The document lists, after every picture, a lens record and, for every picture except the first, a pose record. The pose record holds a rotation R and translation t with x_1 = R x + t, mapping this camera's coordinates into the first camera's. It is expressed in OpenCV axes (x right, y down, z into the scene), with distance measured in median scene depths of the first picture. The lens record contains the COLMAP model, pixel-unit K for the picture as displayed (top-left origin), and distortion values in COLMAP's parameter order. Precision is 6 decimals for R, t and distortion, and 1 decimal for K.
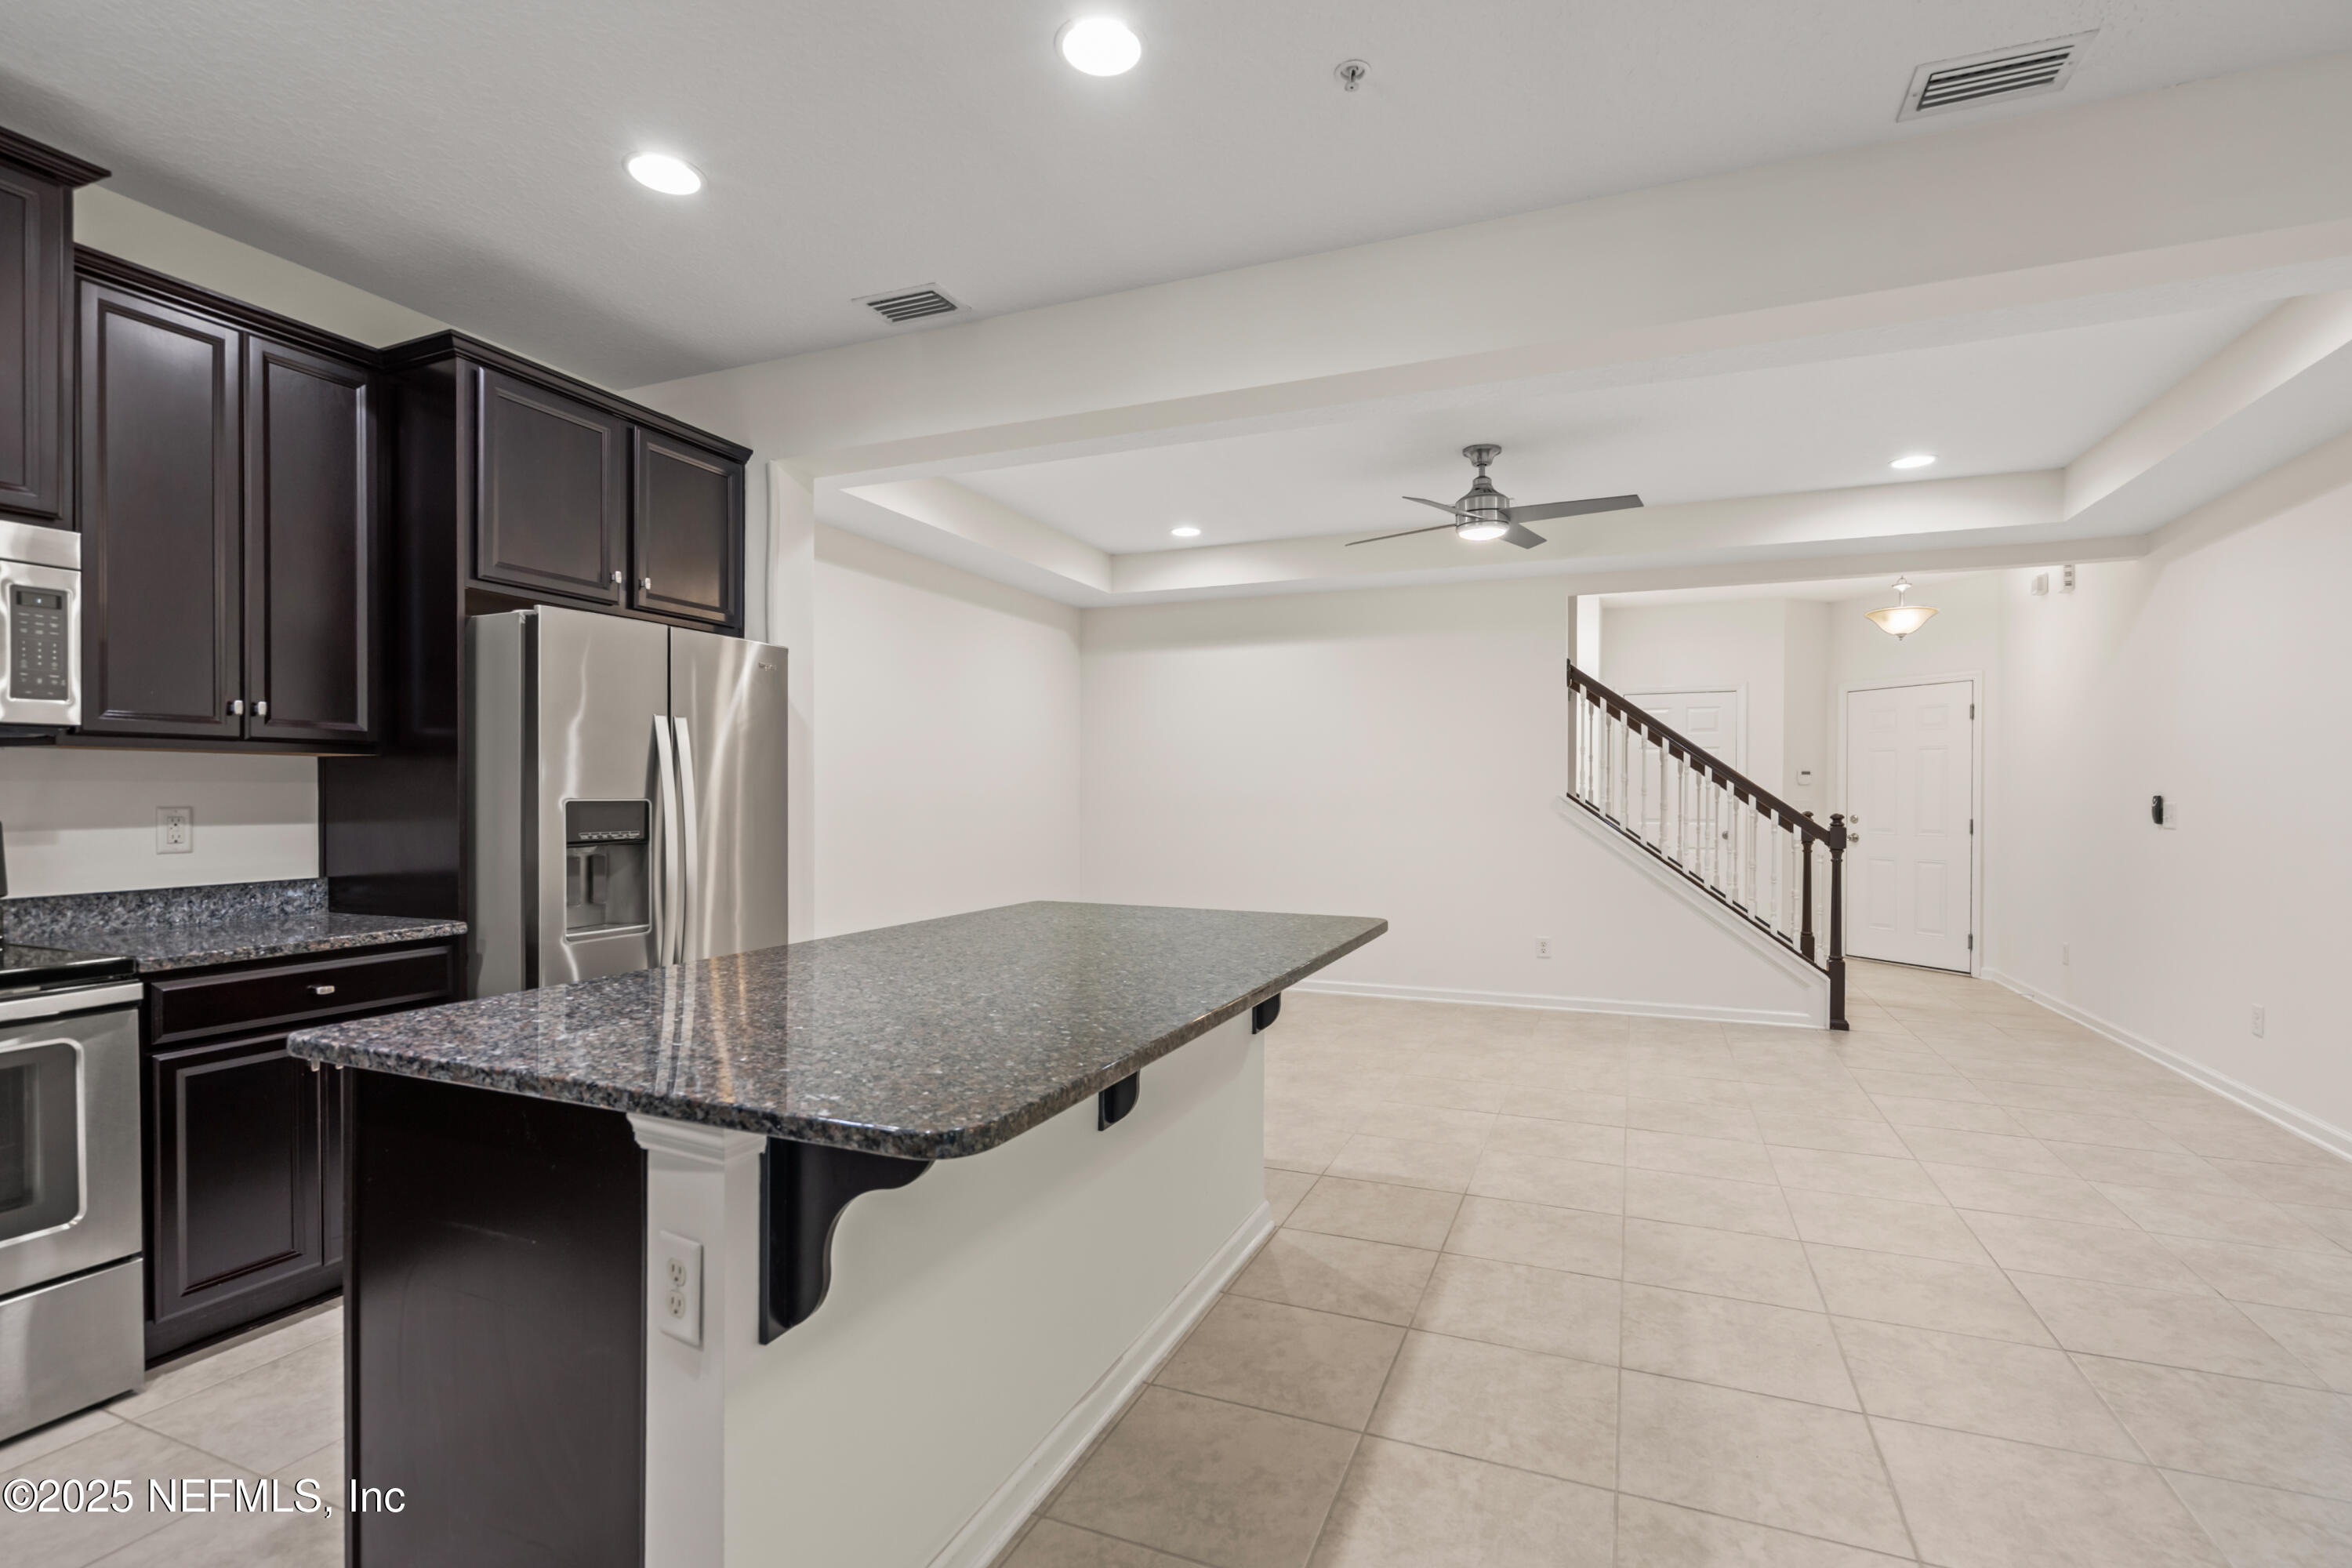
lens RADIAL K [[1097.4, 0, 1177.7], [0, 1097.4, 800.3], [0, 0, 1]] dist [-0.000191, 0.000689]
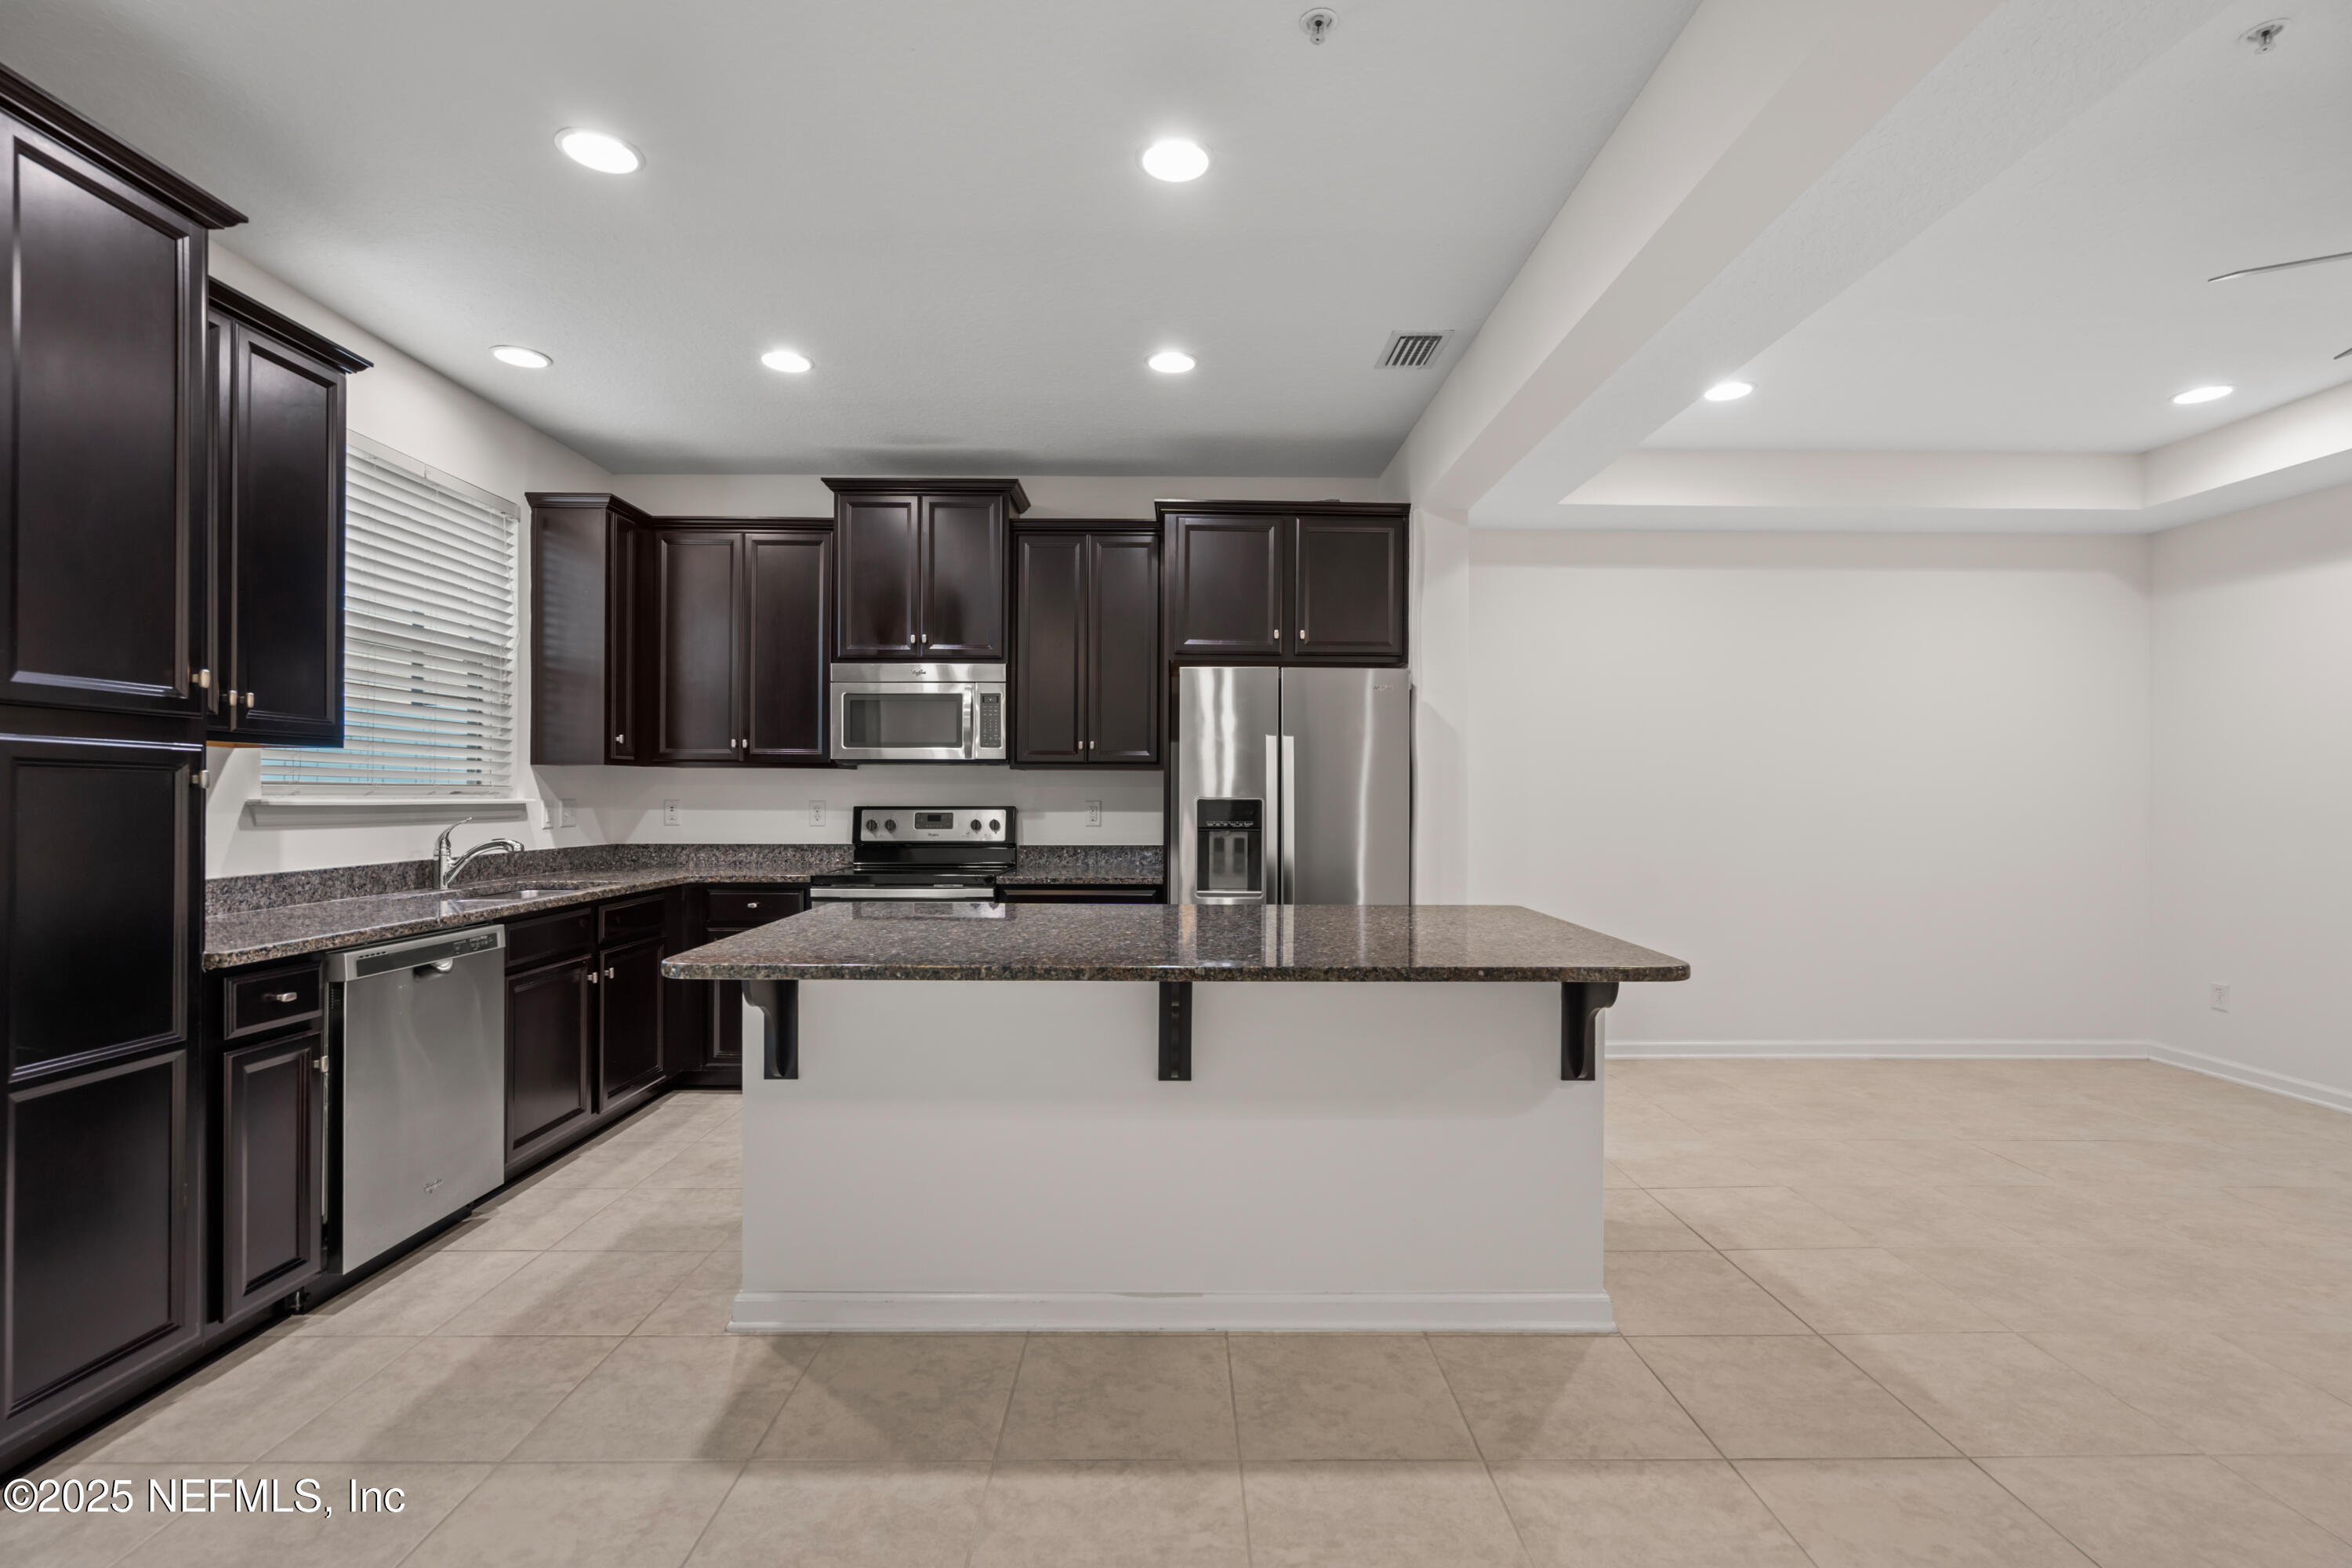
lens RADIAL K [[1058.2, 0, 1177.1], [0, 1058.2, 791.9], [0, 0, 1]] dist [-0.001532, 0.000363]
pose [[0.393750, -0.002009, -0.919215, 0.662044], [-0.010701, 0.999920, -0.006769, 0.000969], [0.919155, 0.012502, 0.393697, 0.386429]]
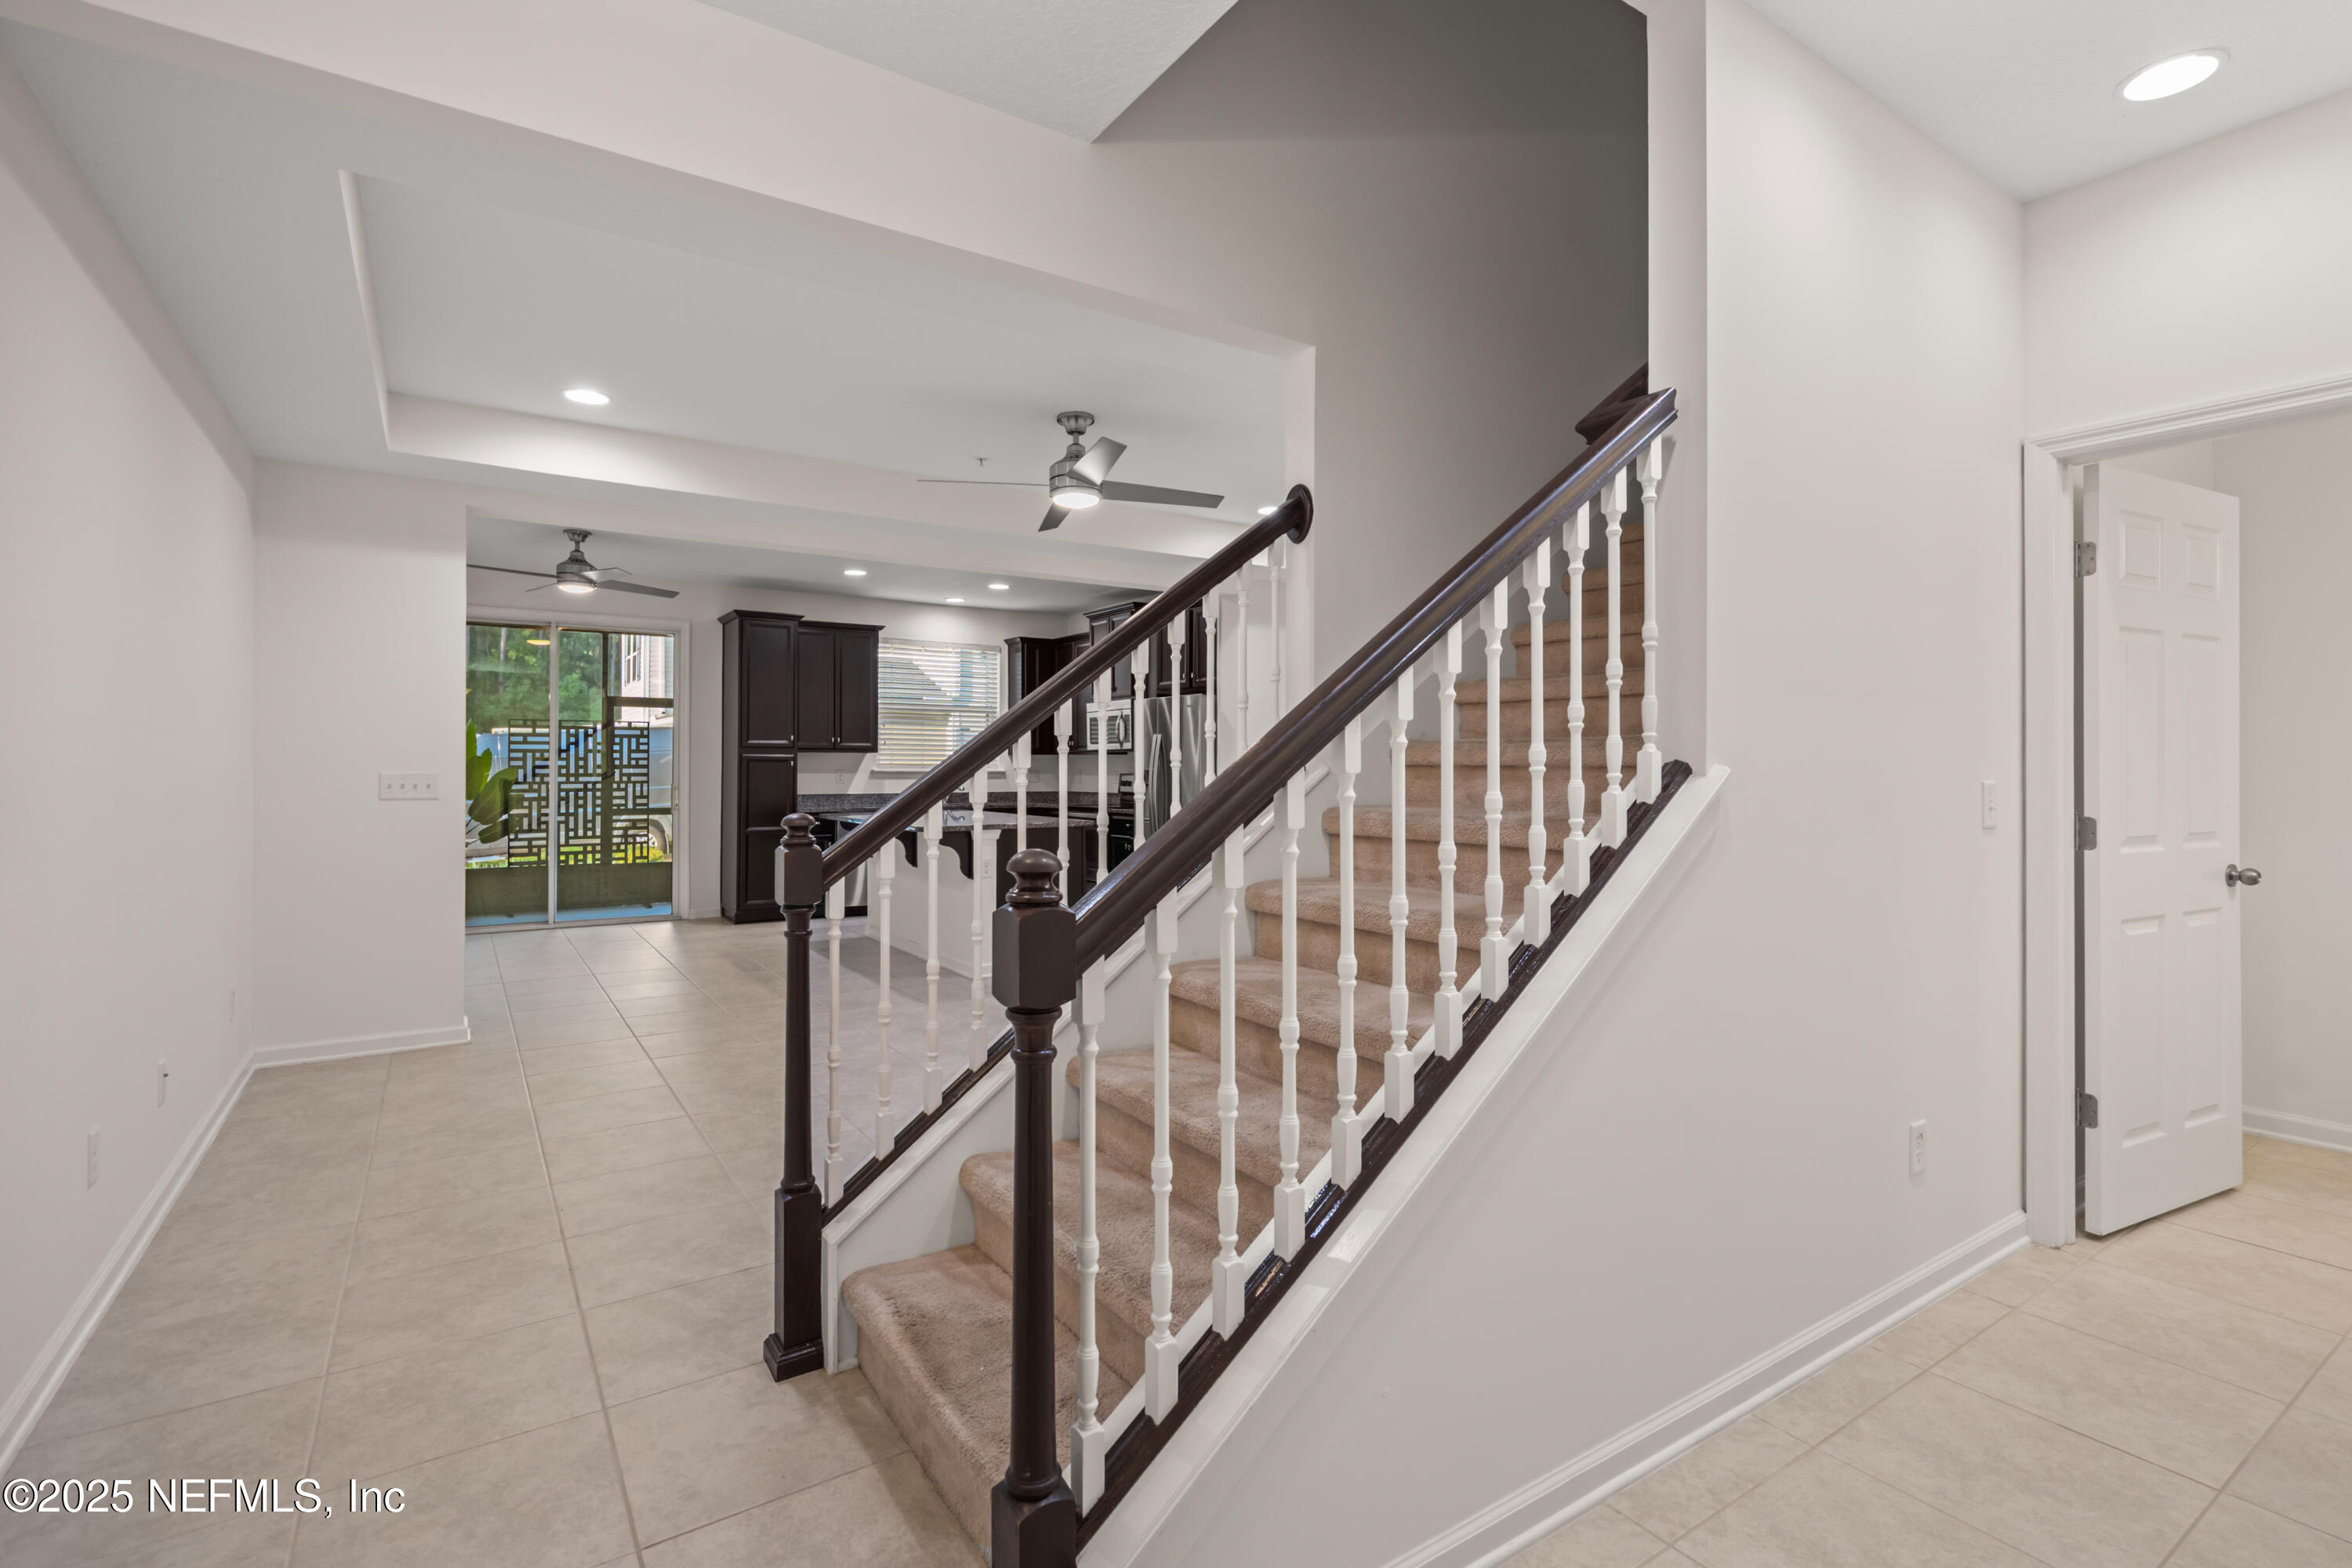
lens RADIAL K [[1104.4, 0, 1174.3], [0, 1104.4, 755.8], [0, 0, 1]] dist [0.000348, 0.000713]
pose [[-0.561054, -0.010285, -0.827715, 1.540776], [-0.008402, 0.999942, -0.006730, -0.014139], [0.827736, 0.003178, -0.561108, 2.405390]]
